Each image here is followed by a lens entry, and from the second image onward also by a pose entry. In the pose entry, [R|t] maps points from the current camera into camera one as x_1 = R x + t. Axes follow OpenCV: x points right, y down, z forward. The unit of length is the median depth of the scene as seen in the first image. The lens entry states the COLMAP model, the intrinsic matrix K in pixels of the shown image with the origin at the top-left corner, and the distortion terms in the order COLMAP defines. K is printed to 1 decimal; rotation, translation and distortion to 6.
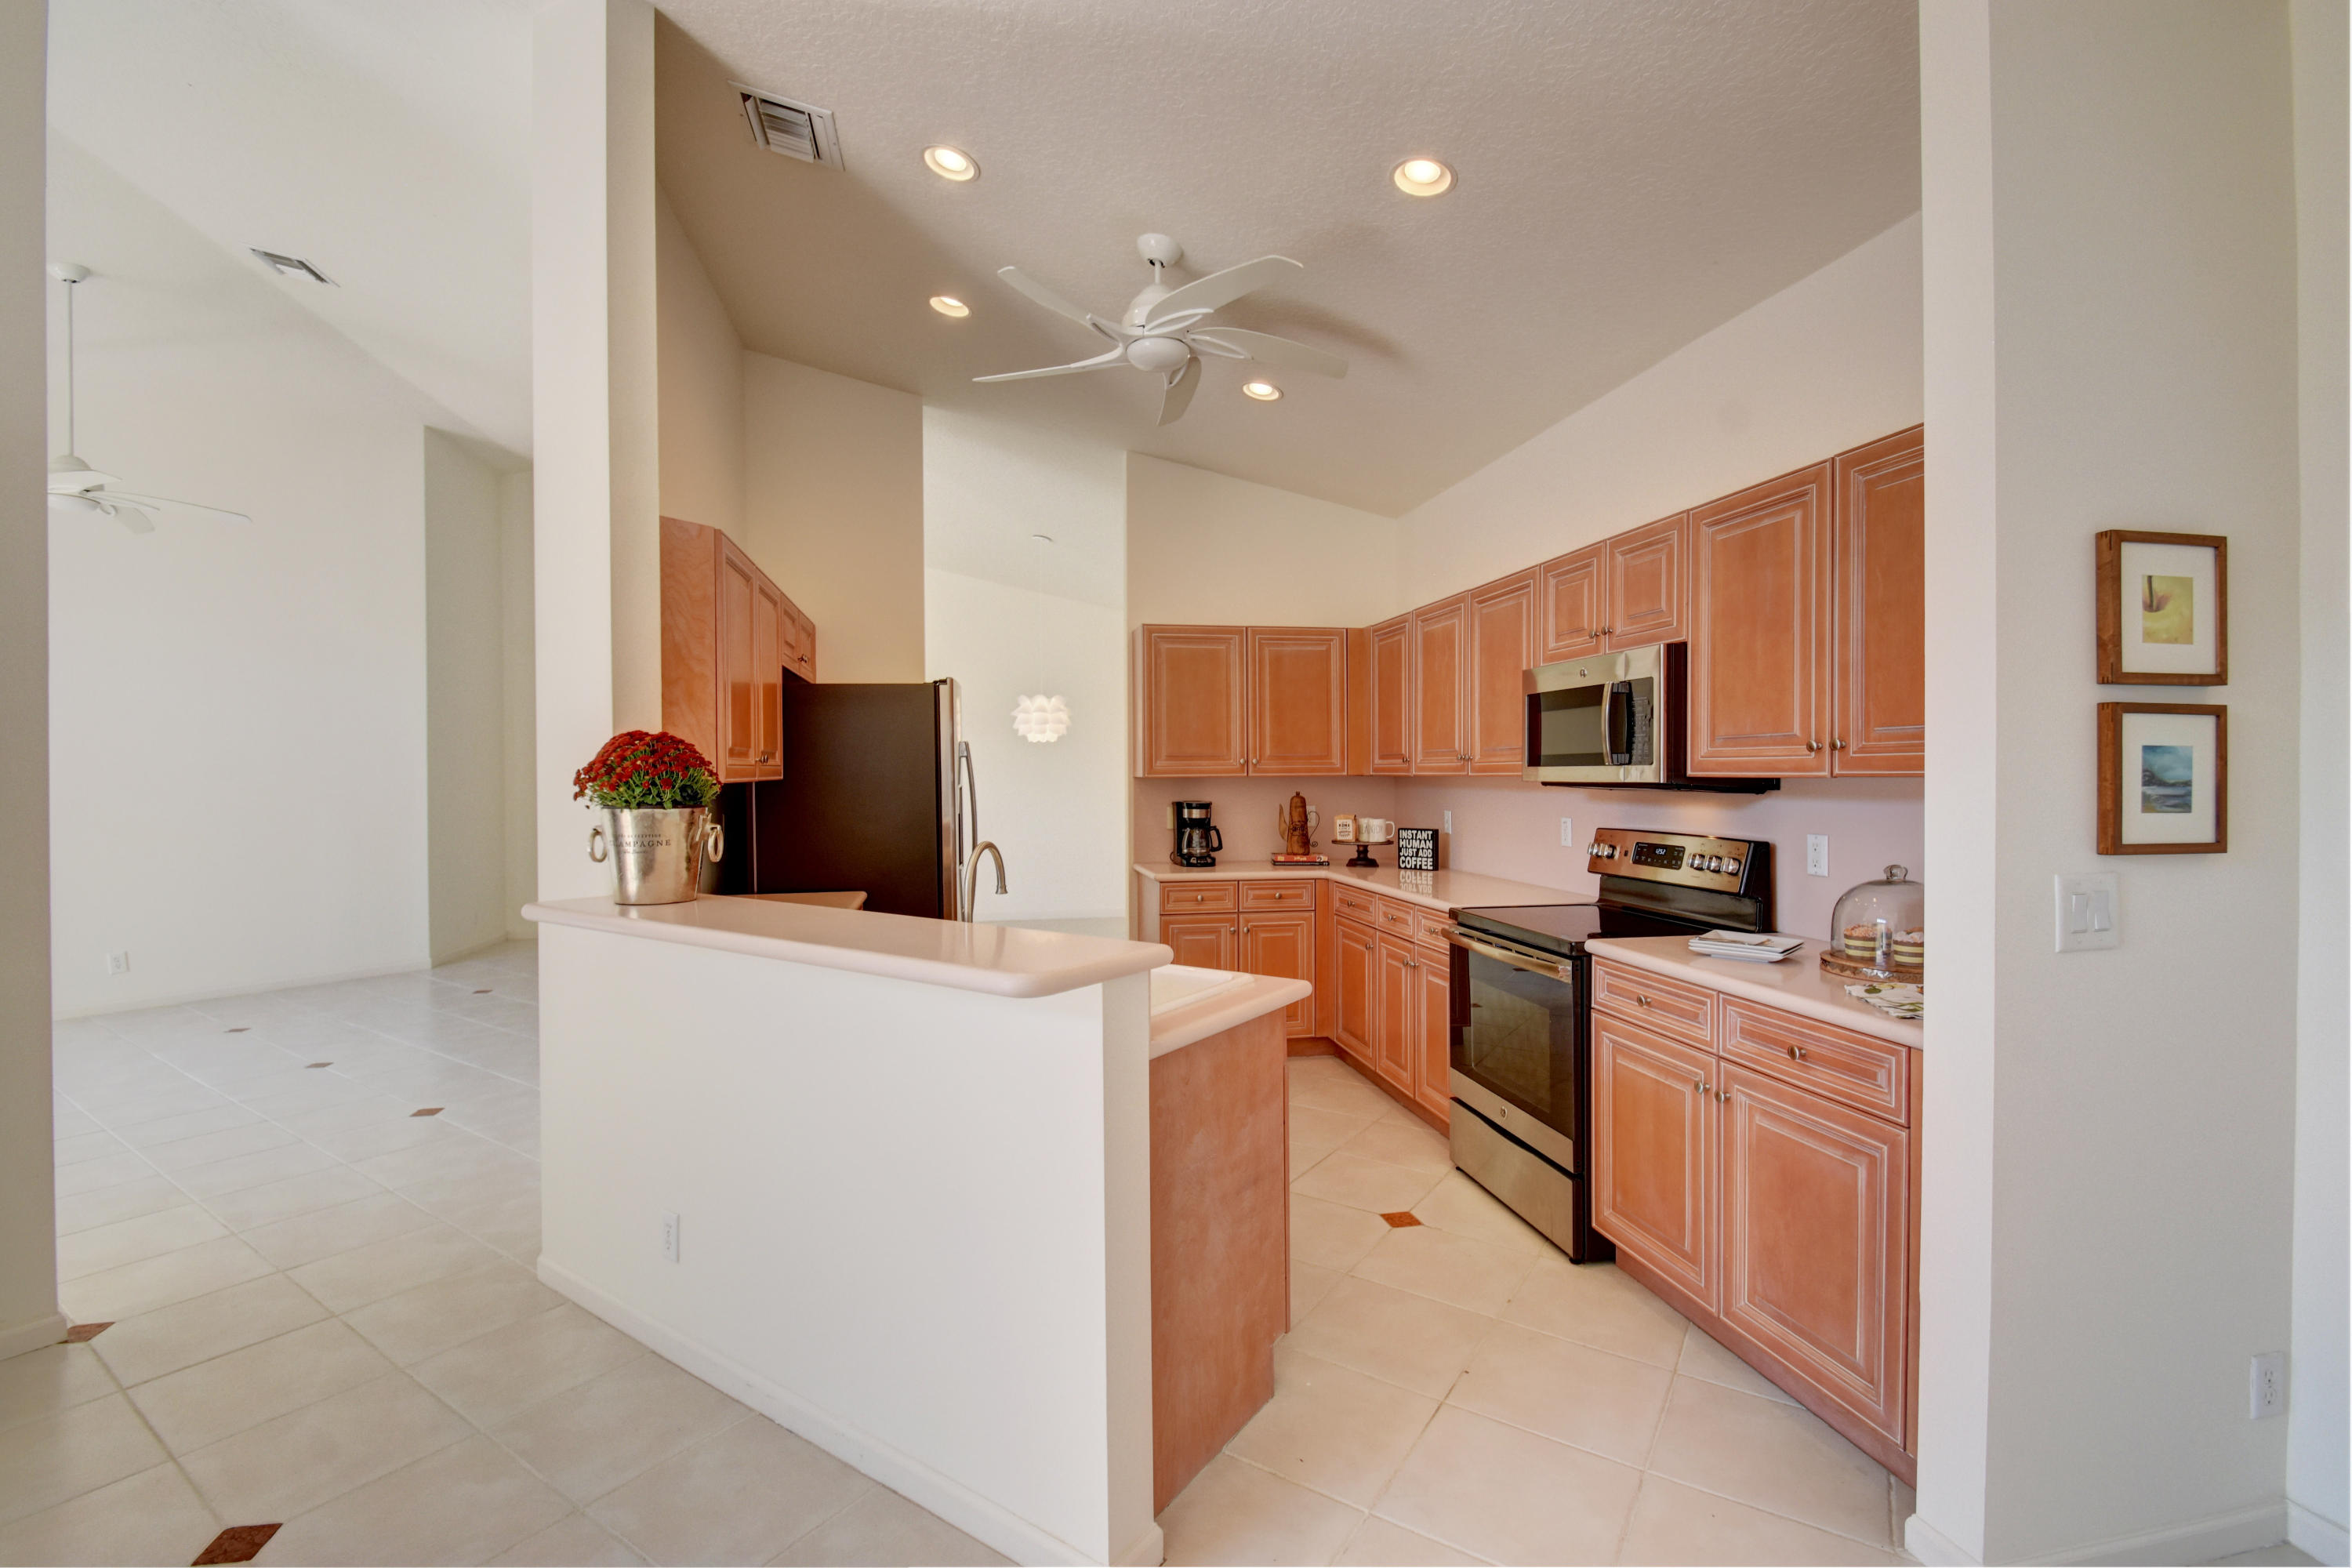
lens RADIAL K [[1025.5, 0, 1162.6], [0, 1025.5, 782.3], [0, 0, 1]] dist [0.006136, -0.012777]
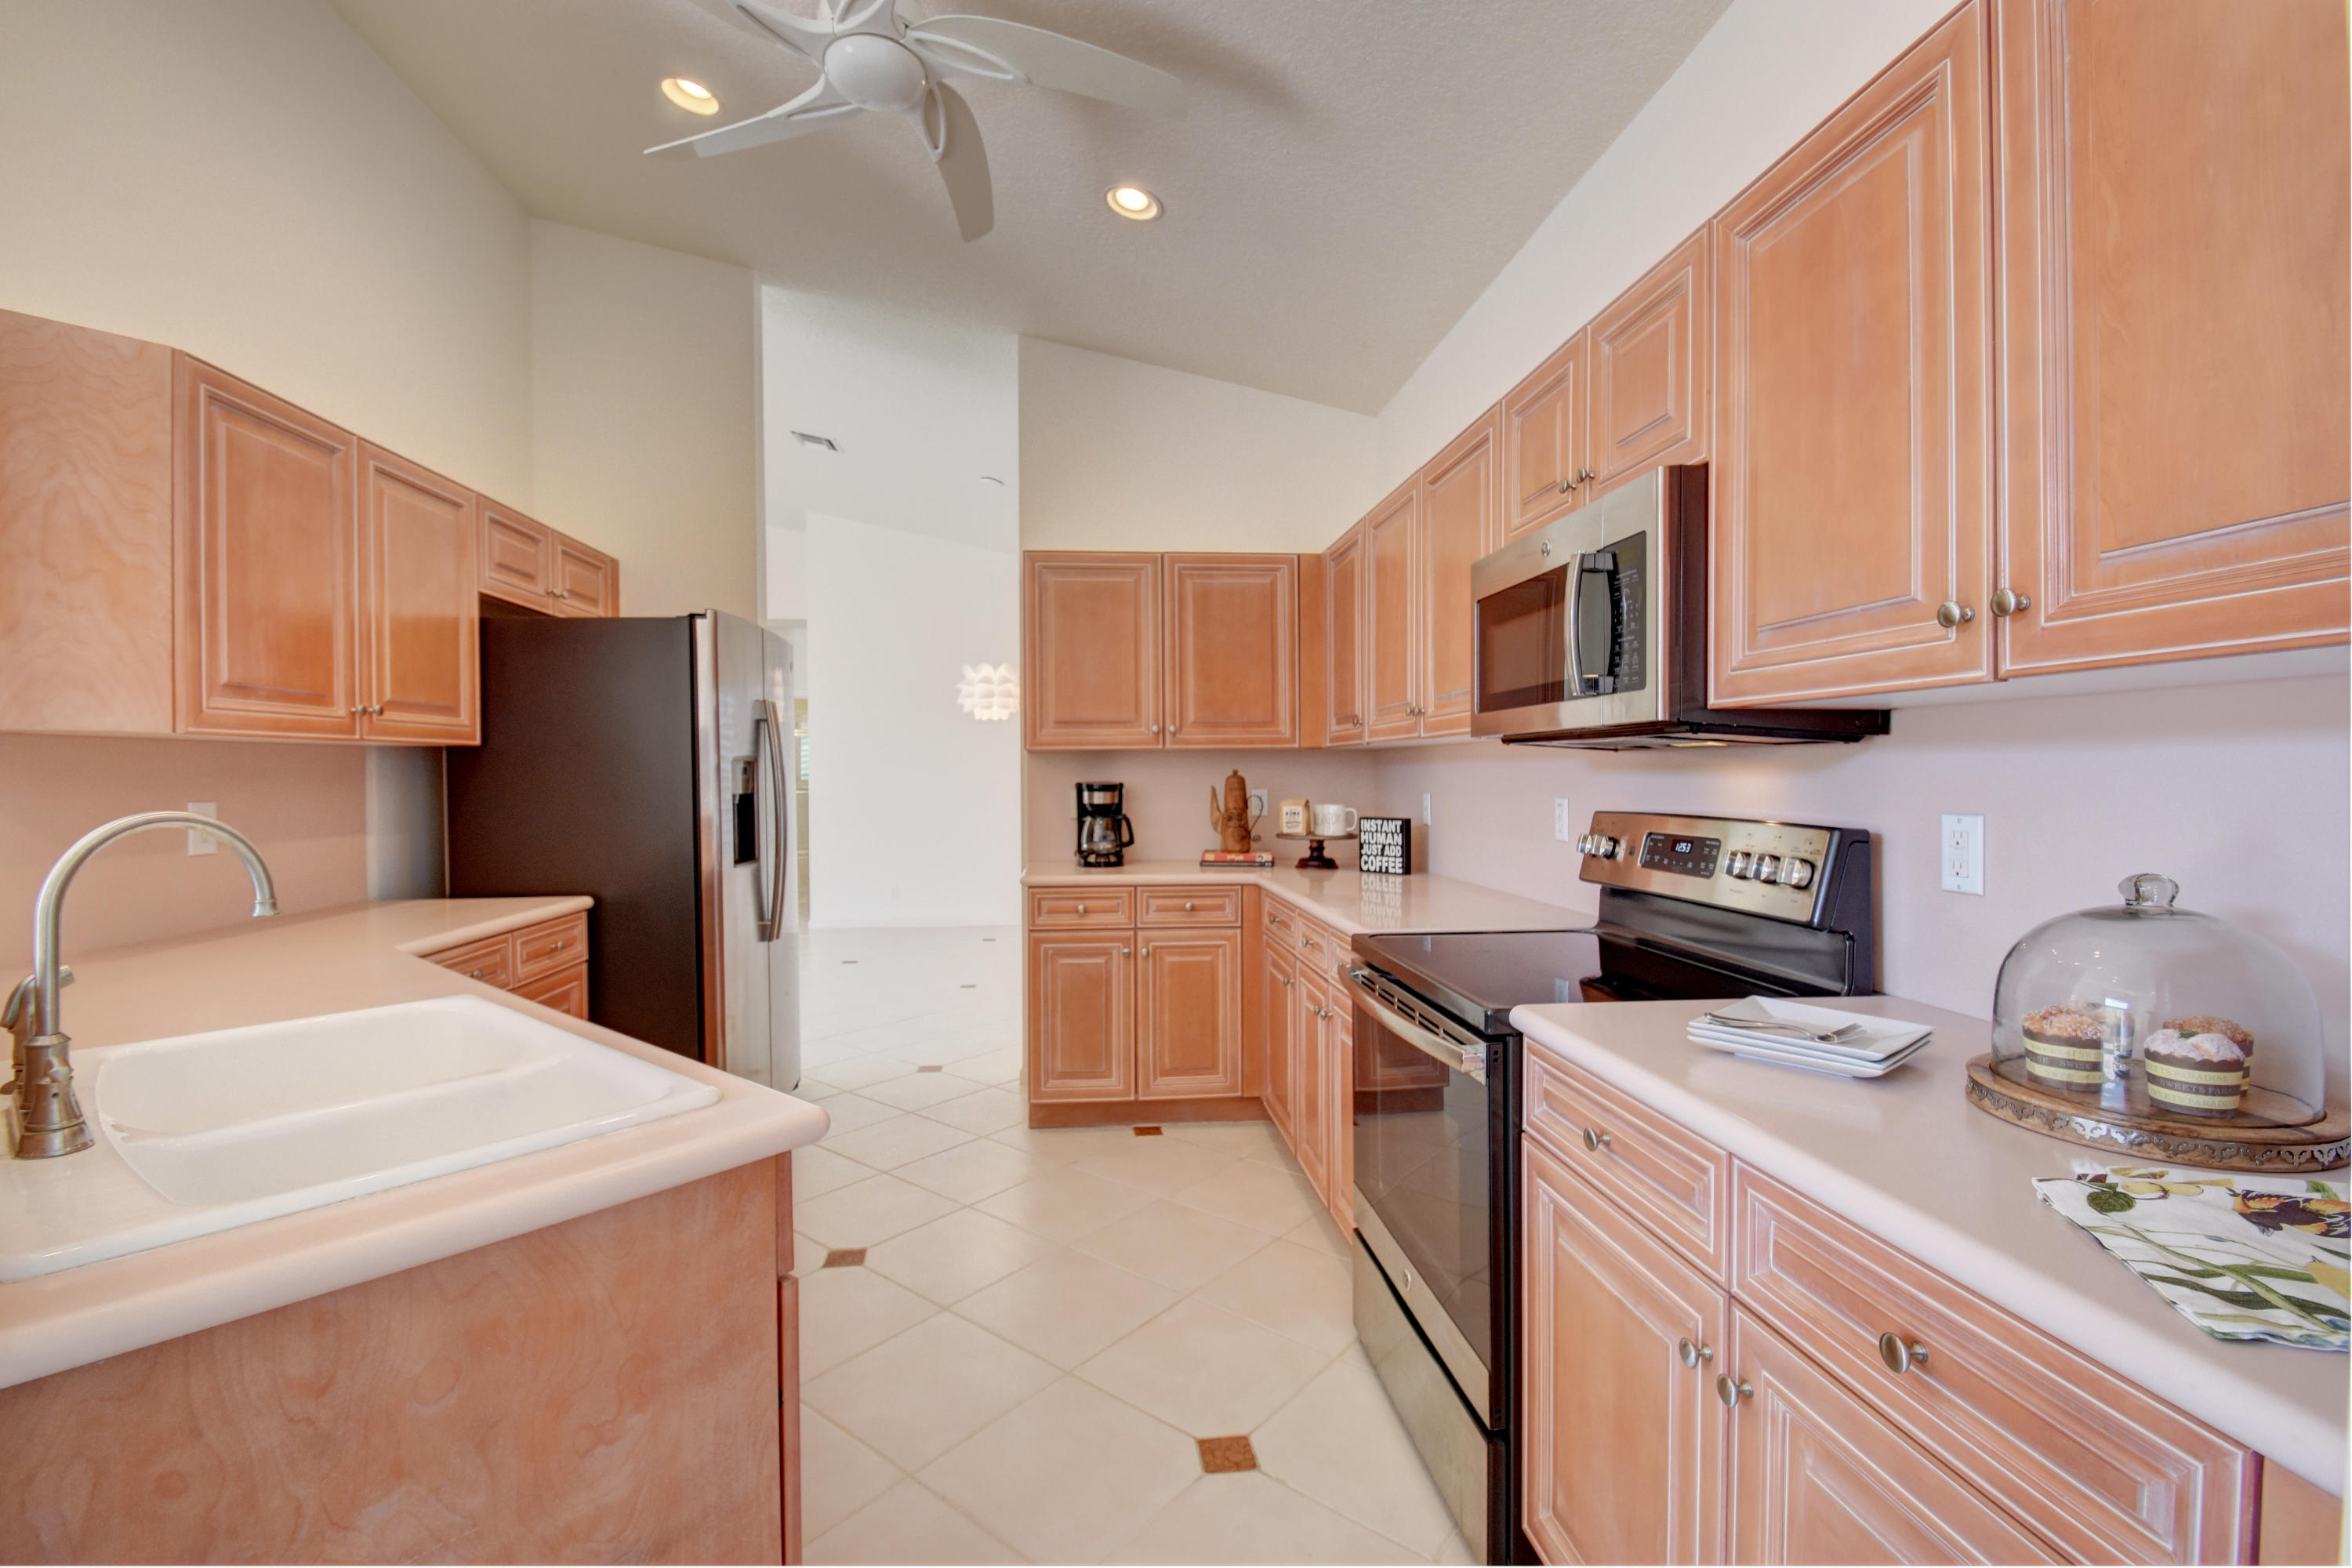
lens RADIAL K [[1025.5, 0, 1166.7], [0, 1025.5, 781.4], [0, 0, 1]] dist [0.006136, -0.012777]
pose [[0.995726, -0.000095, -0.092354, 0.262903], [0.000013, 1.000000, -0.000887, 0.032183], [0.092355, 0.000882, 0.995726, 0.411492]]
